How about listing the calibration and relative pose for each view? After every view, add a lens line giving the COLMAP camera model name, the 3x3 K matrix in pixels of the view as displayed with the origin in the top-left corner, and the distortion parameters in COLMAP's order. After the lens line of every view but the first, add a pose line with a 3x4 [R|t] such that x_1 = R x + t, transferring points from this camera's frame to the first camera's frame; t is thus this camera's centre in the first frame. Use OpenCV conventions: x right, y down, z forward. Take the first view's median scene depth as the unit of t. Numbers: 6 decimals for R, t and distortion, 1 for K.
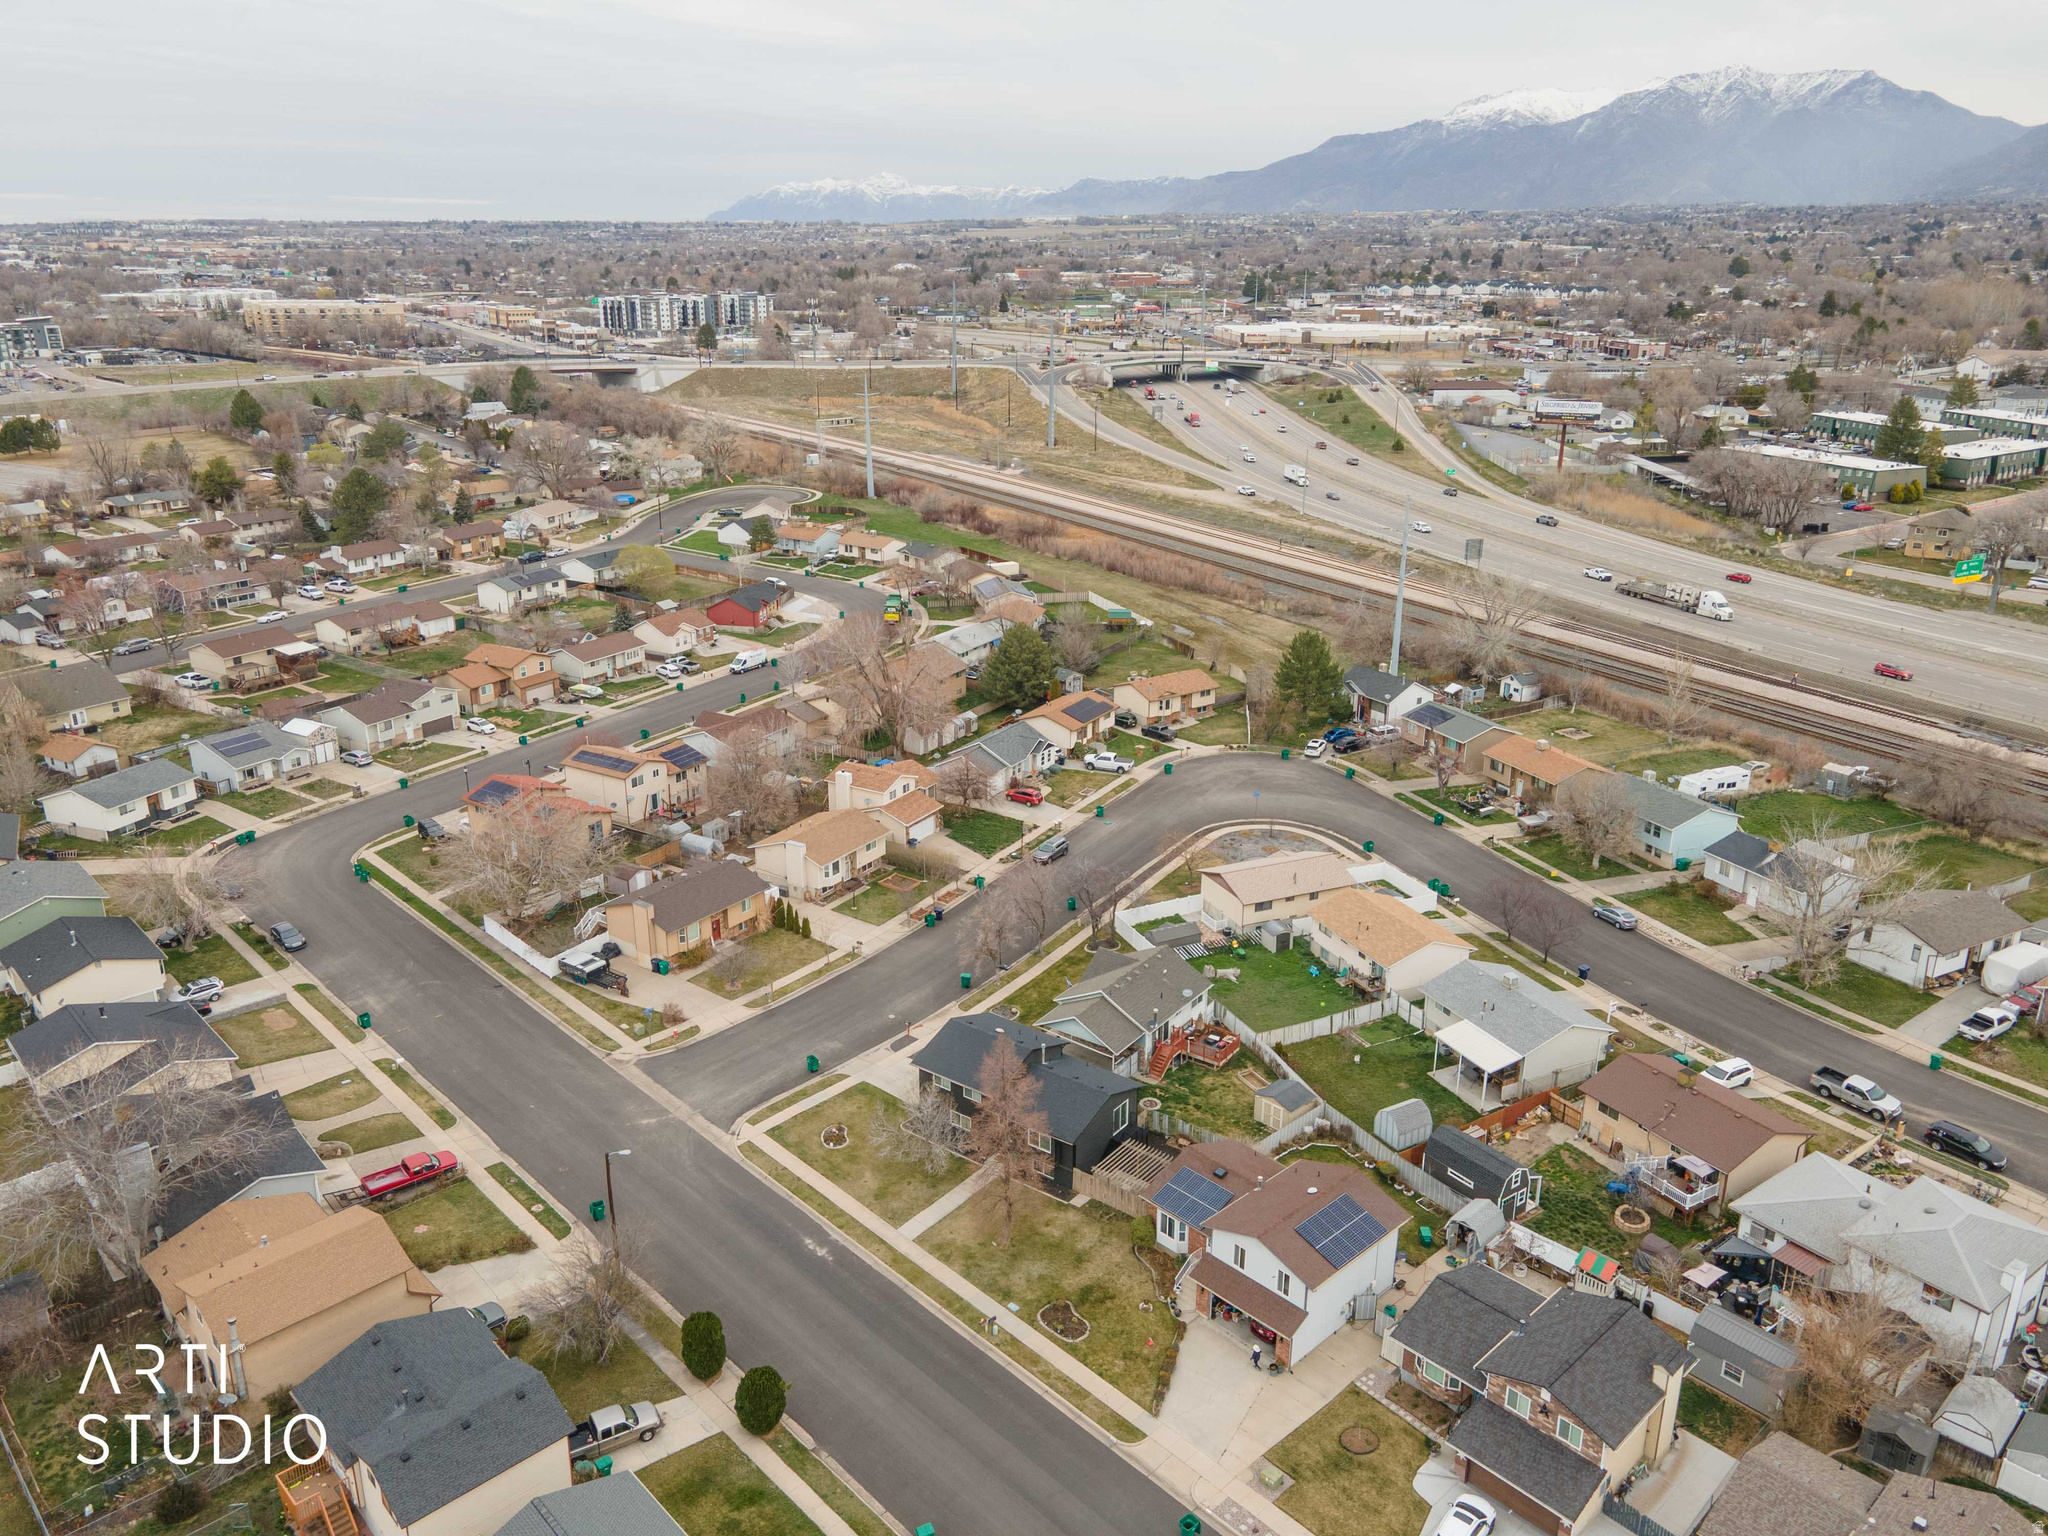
lens RADIAL K [[1487.9, 0, 1003.4], [0, 1487.9, 766.9], [0, 0, 1]] dist [0.042161, -0.005187]
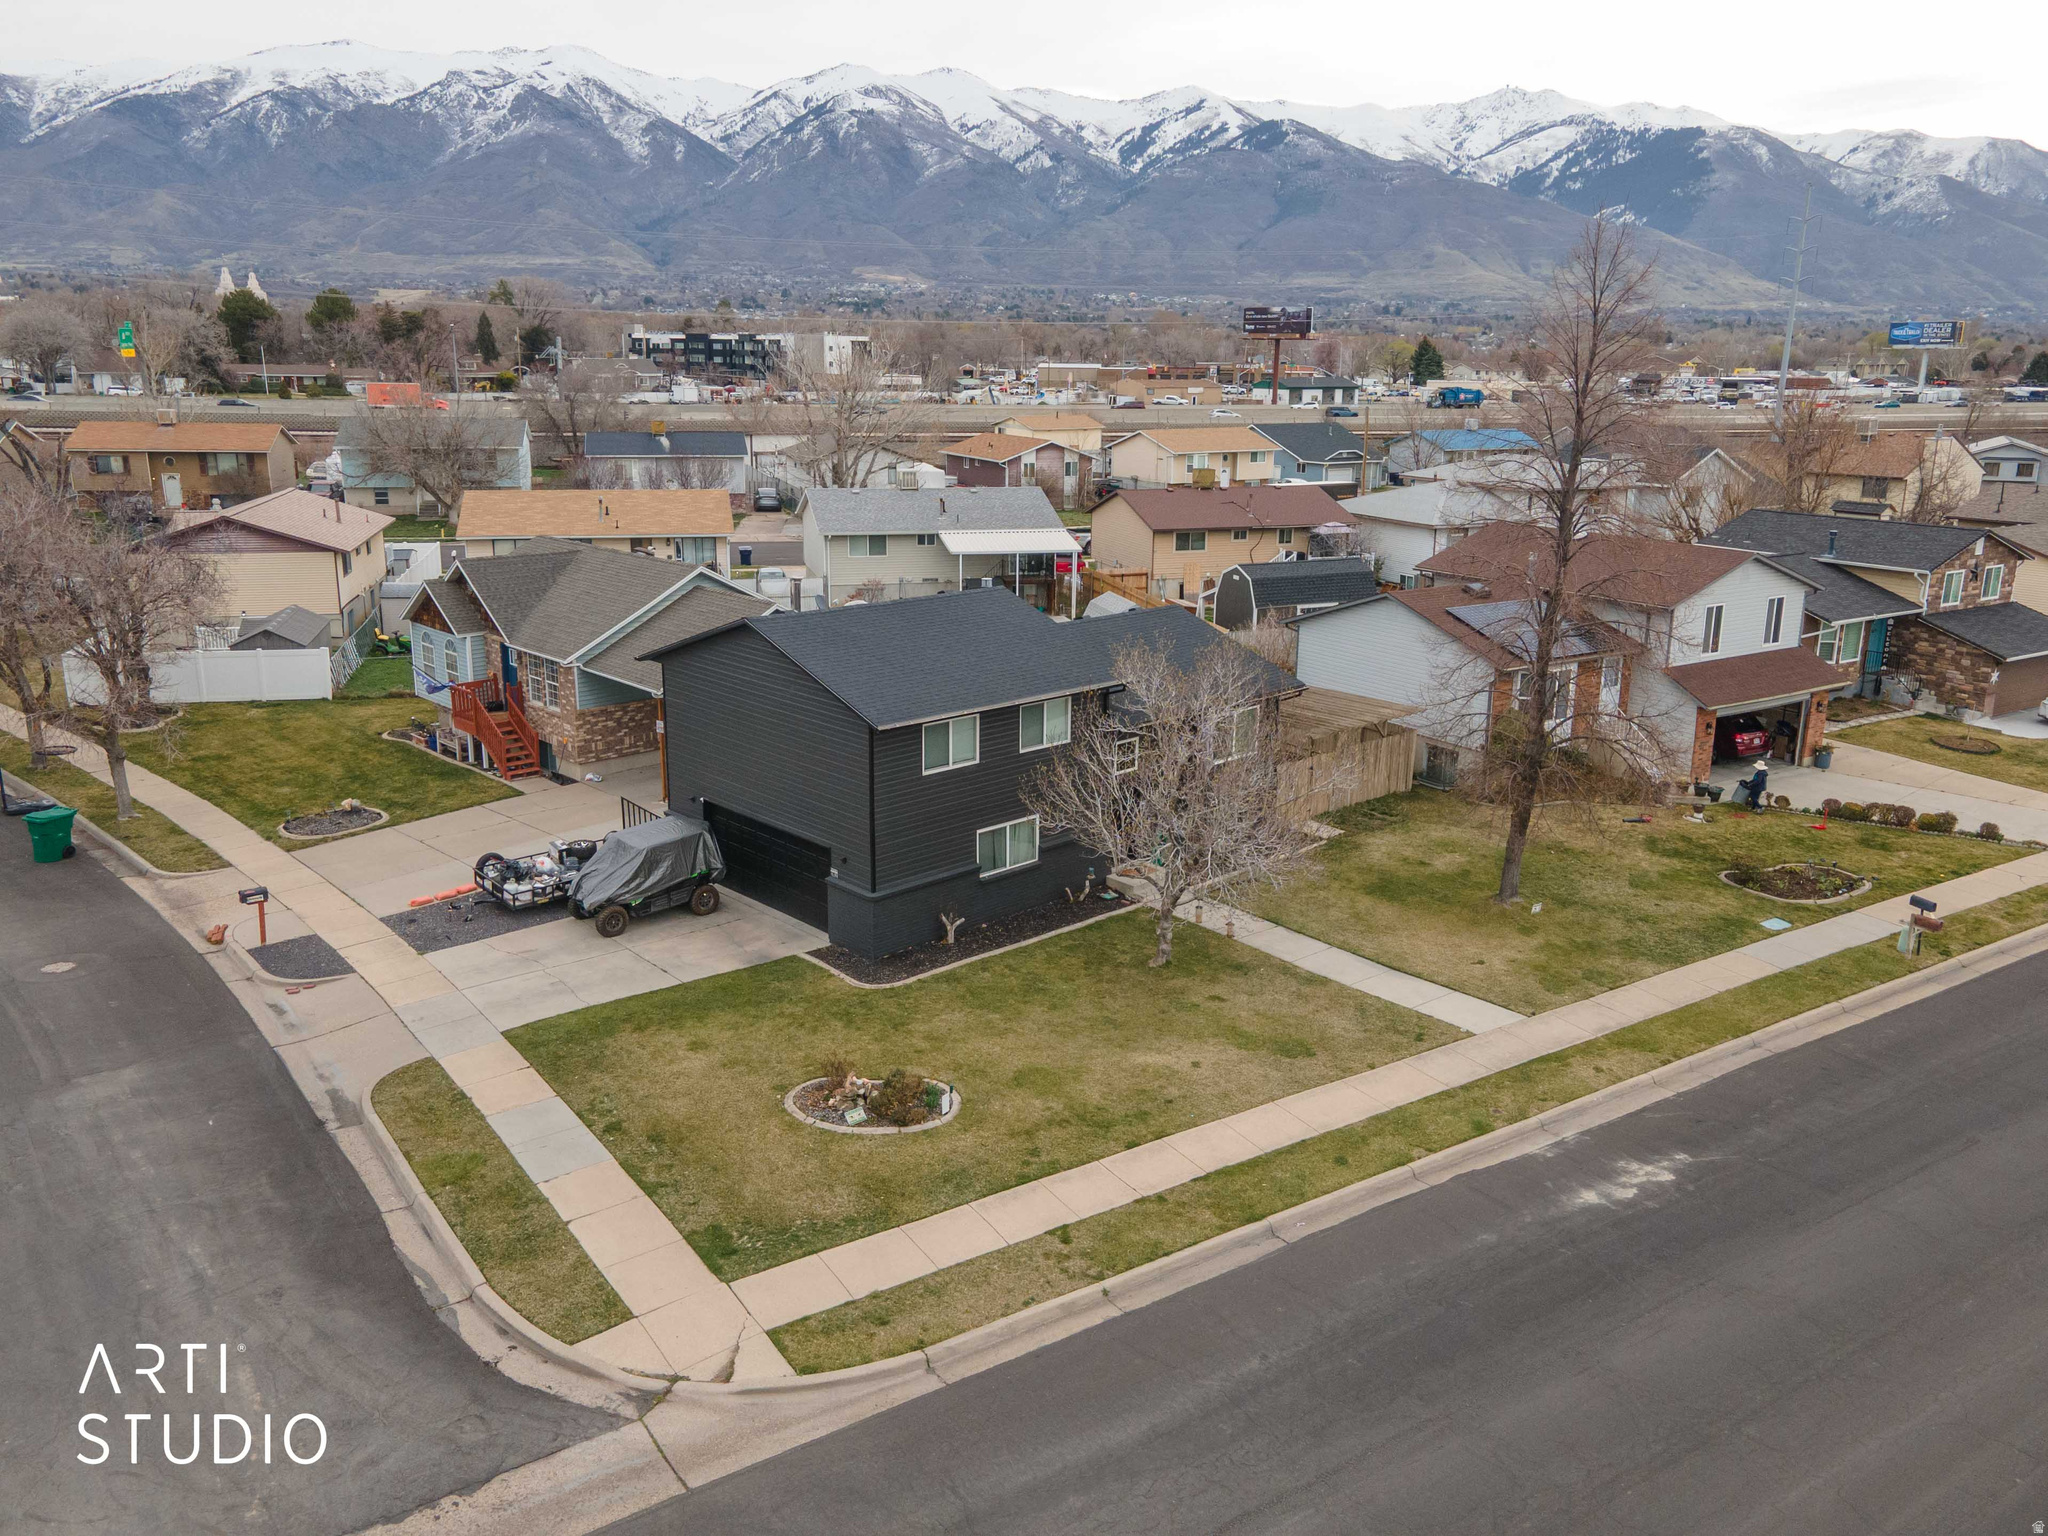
lens RADIAL K [[1553.3, 0, 1048.9], [0, 1553.3, 730.3], [0, 0, 1]] dist [0.003869, 0.089750]
pose [[0.155309, -0.232768, 0.960051, -0.277397], [0.312714, 0.933450, 0.175730, 0.133757], [-0.937064, 0.272929, 0.217763, 0.762267]]
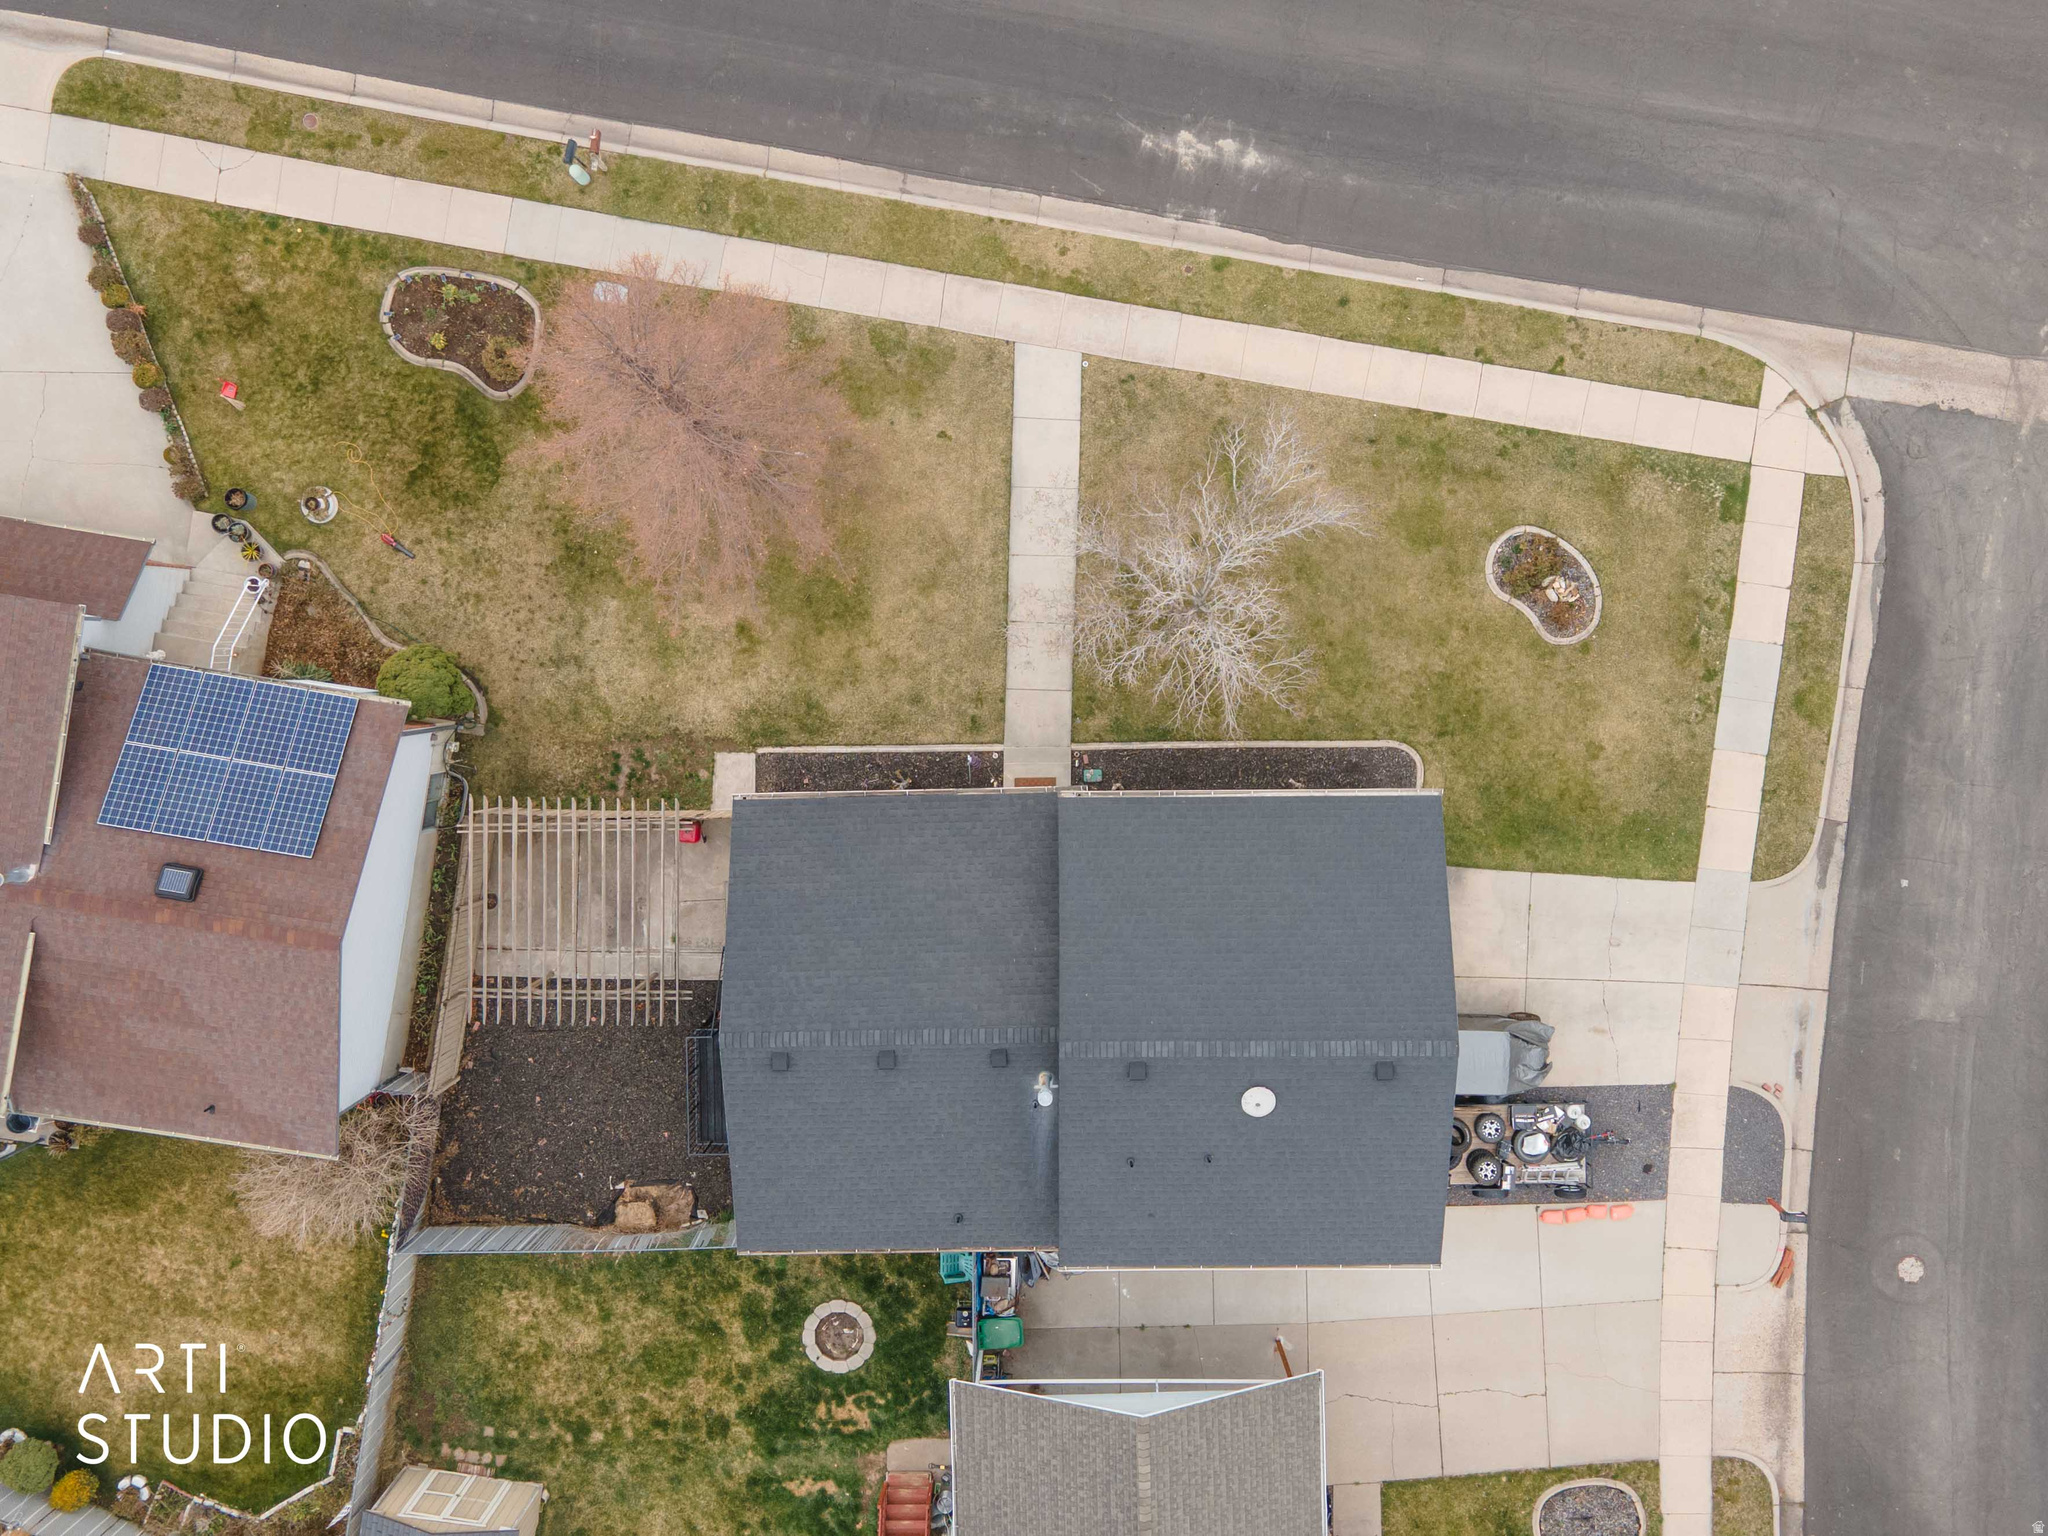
lens RADIAL K [[1487.9, 0, 1003.4], [0, 1487.9, 766.9], [0, 0, 1]] dist [0.042161, -0.005187]
pose [[-0.793057, 0.608958, 0.015190, -0.003460], [-0.212223, -0.299584, 0.930167, -0.026425], [0.570983, 0.734452, 0.366822, 0.714572]]
